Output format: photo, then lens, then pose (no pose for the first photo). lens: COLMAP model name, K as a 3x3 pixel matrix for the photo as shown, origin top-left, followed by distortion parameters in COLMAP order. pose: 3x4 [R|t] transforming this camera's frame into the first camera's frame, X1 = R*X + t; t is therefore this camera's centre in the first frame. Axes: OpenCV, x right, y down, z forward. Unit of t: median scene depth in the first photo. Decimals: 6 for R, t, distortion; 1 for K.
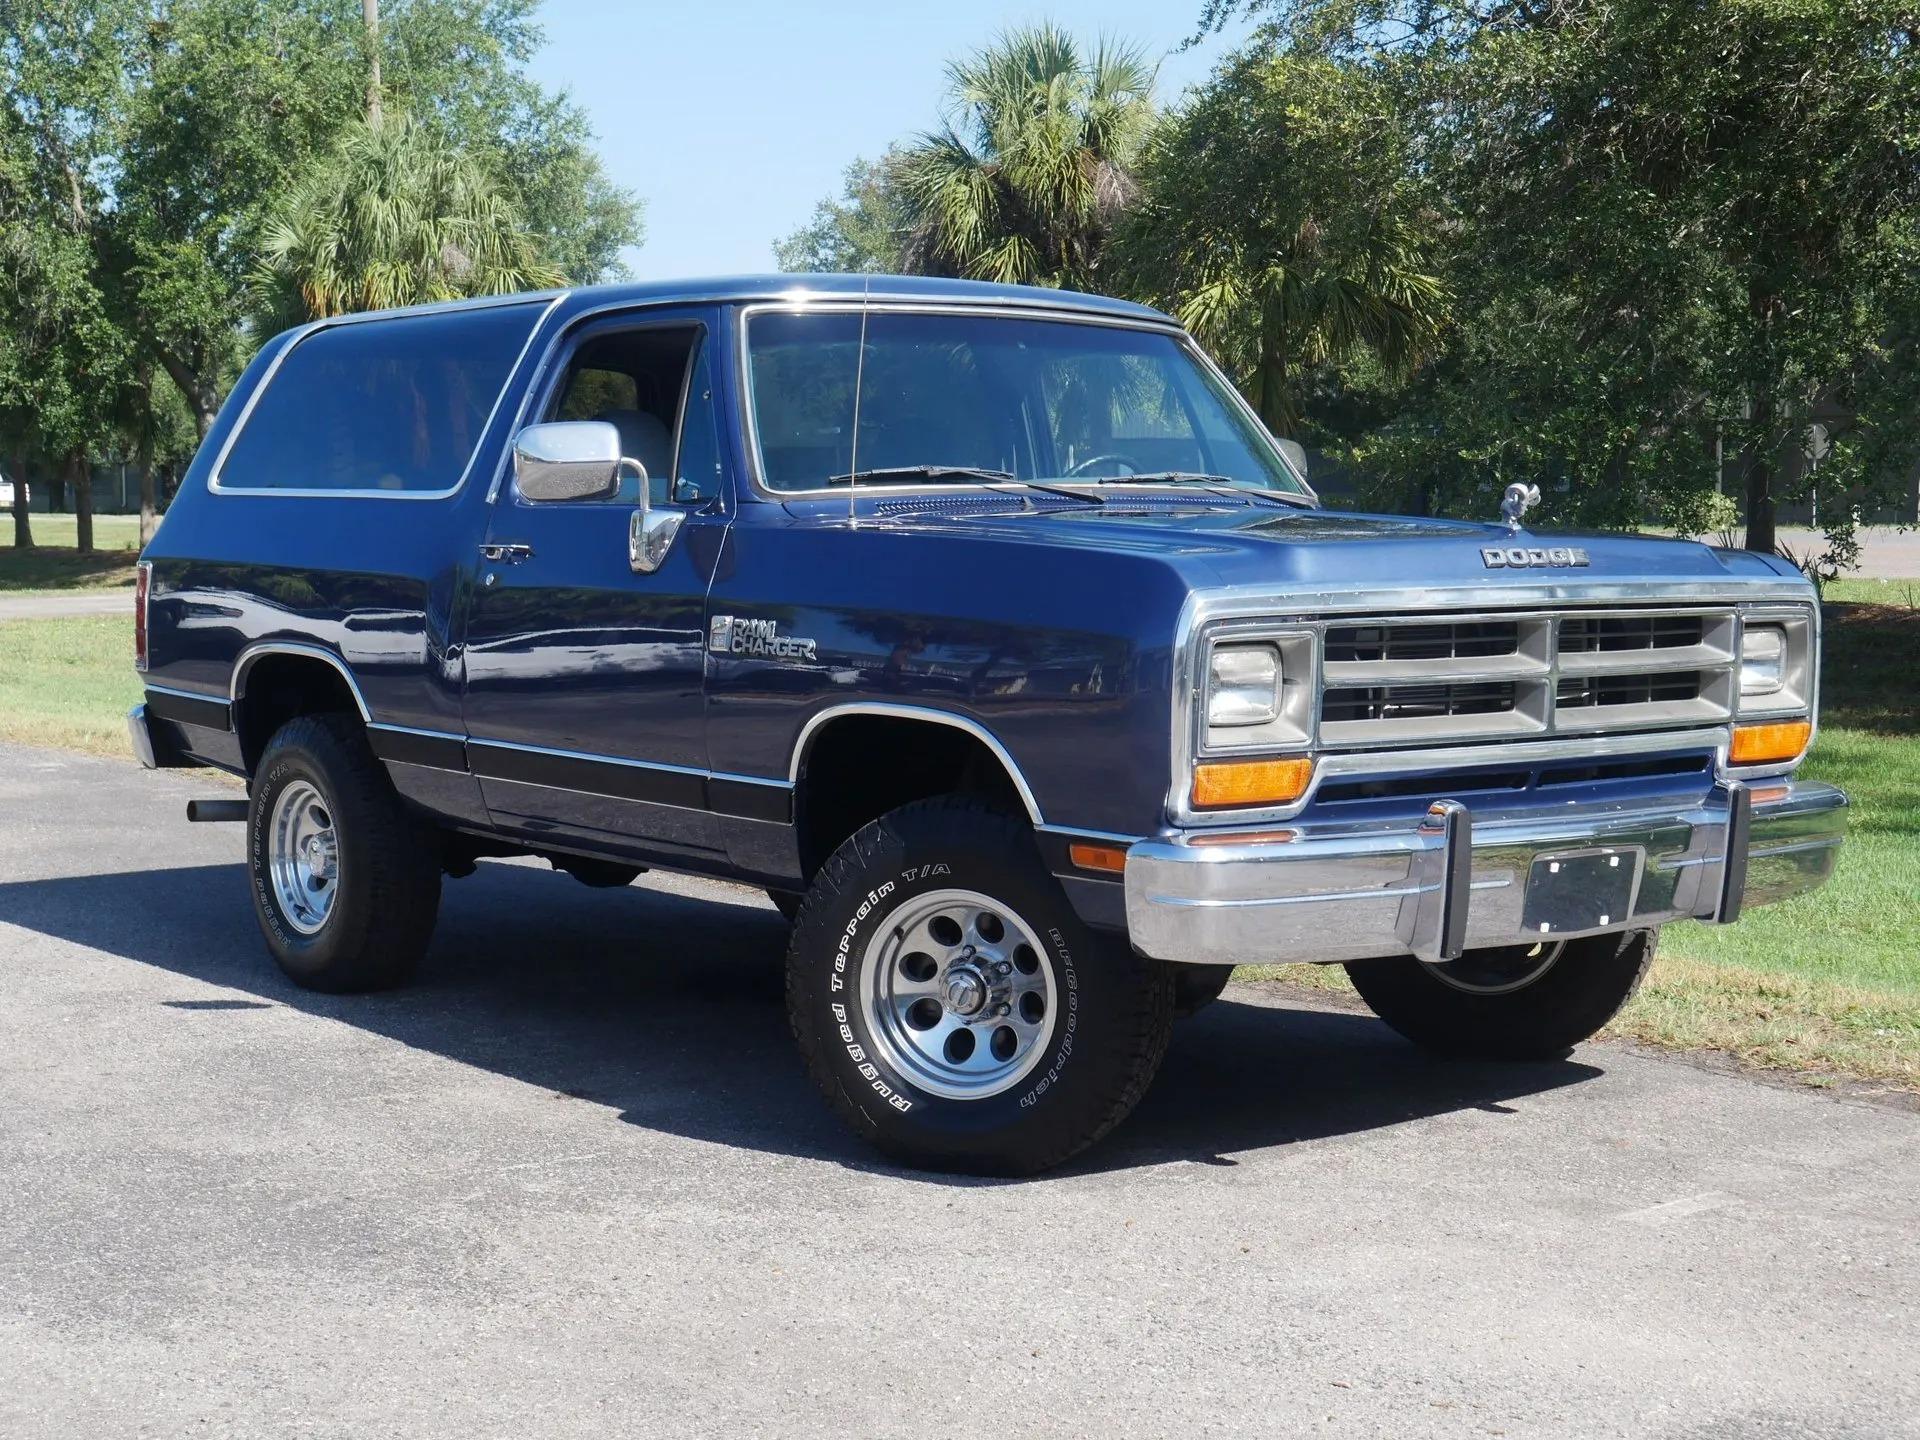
lens RADIAL K [[2804.3, 0, 968.6], [0, 2804.3, 724.9], [0, 0, 1]] dist [0.009130, -0.101885]
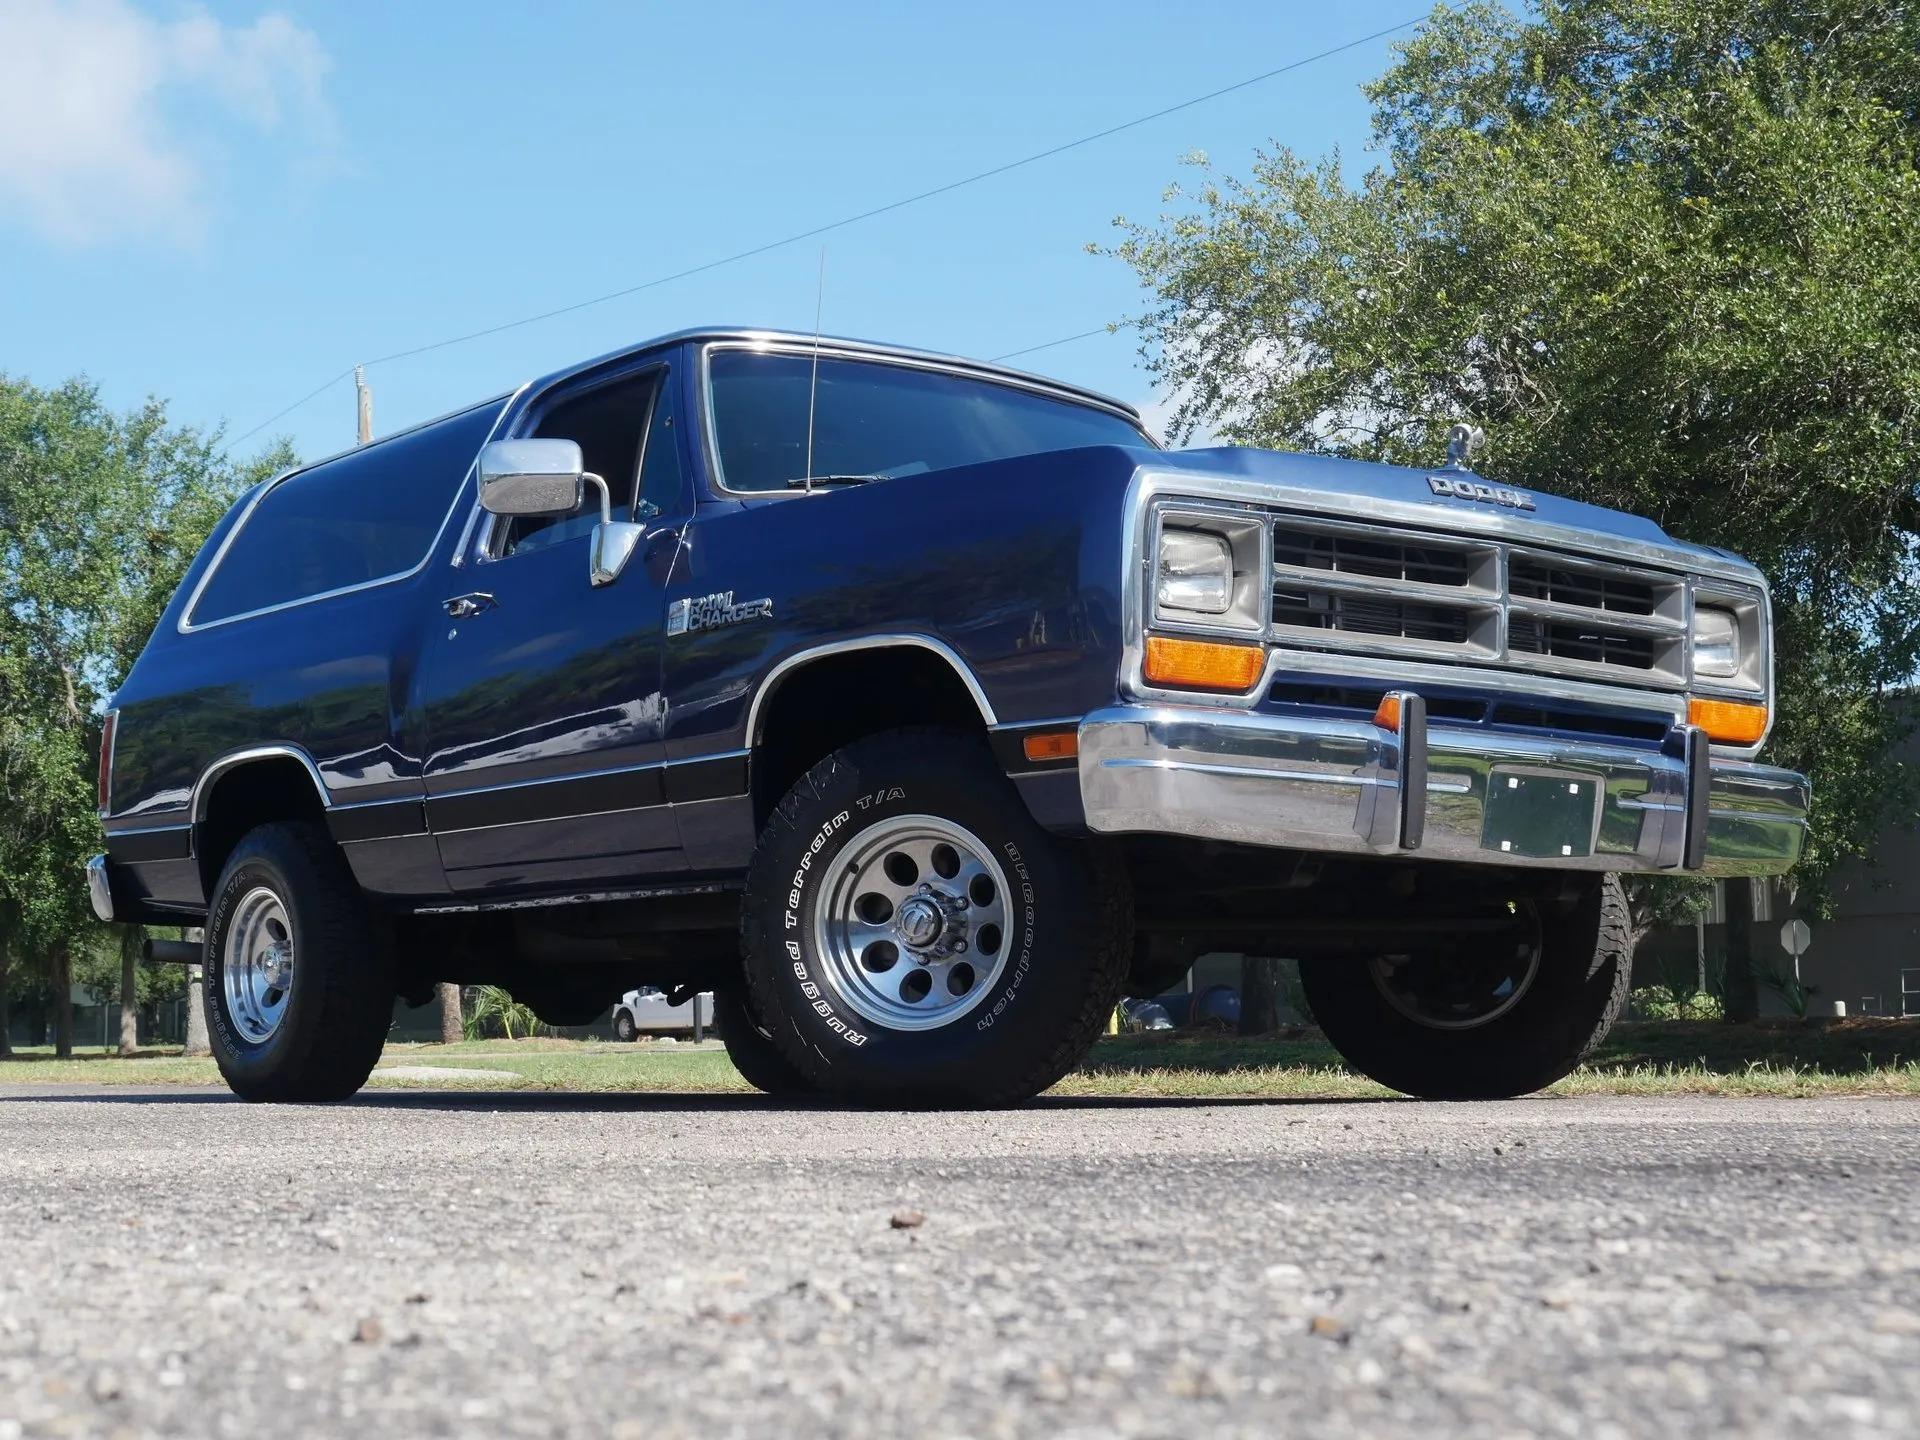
lens RADIAL K [[2804.3, 0, 968.6], [0, 2804.3, 724.9], [0, 0, 1]] dist [0.009130, -0.101885]
pose [[0.999953, -0.007203, 0.006555, 0.009391], [0.008269, 0.983495, -0.180748, 0.202227], [-0.005145, 0.180794, 0.983508, 0.019525]]
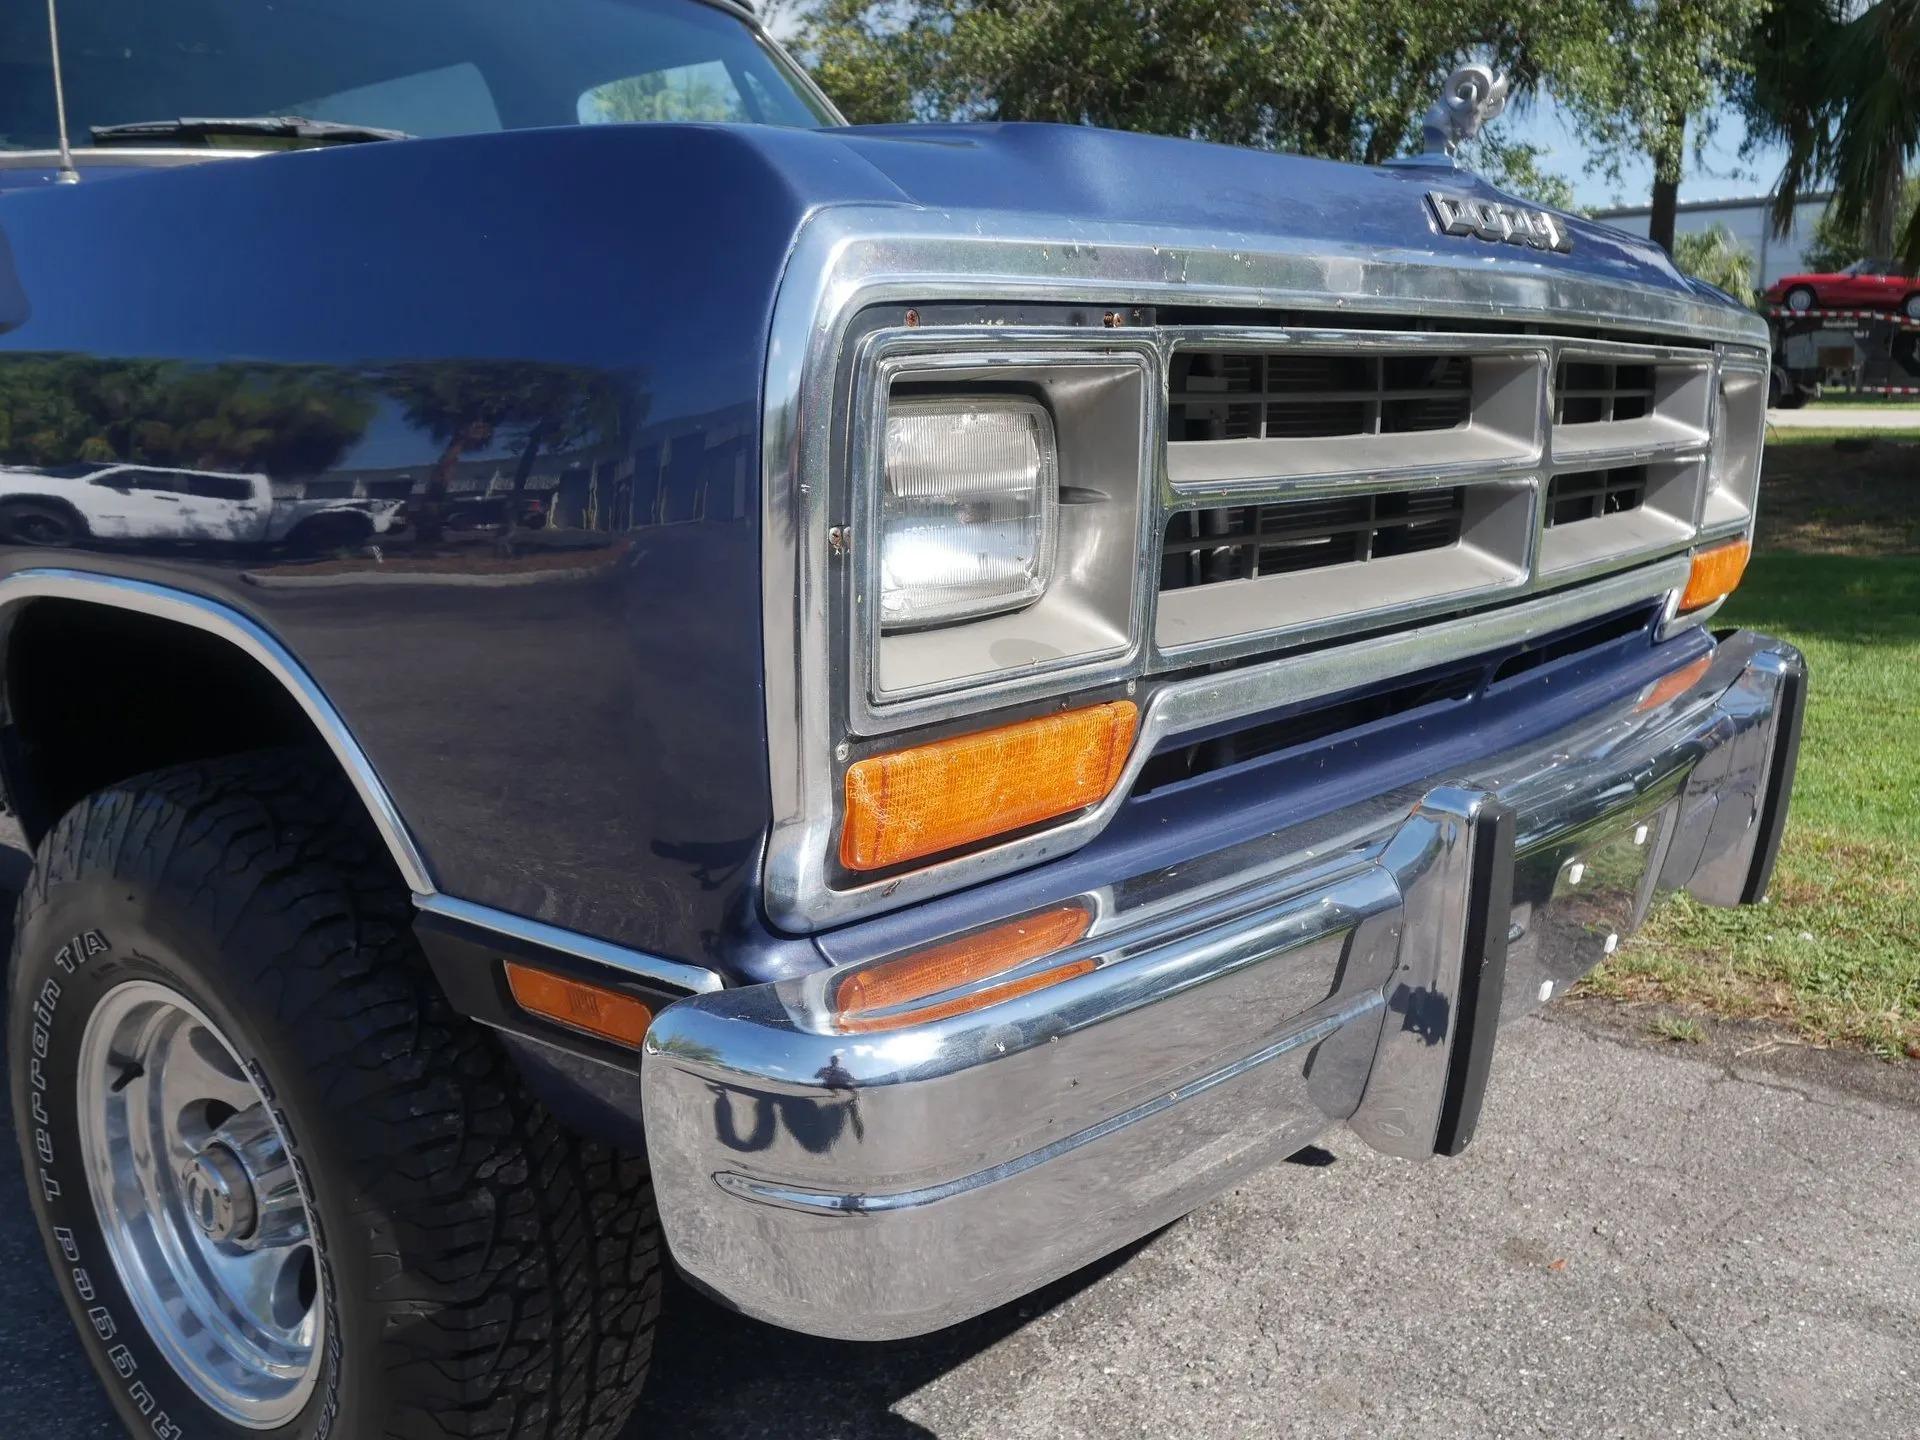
lens RADIAL K [[1652.0, 0, 963.3], [0, 1652.0, 720.7], [0, 0, 1]] dist [-0.003408, -0.003374]
pose [[0.980491, -0.049614, 0.190198, 0.052124], [0.026673, 0.992254, 0.121328, -0.011779], [-0.194744, -0.113888, 0.974220, 0.726014]]
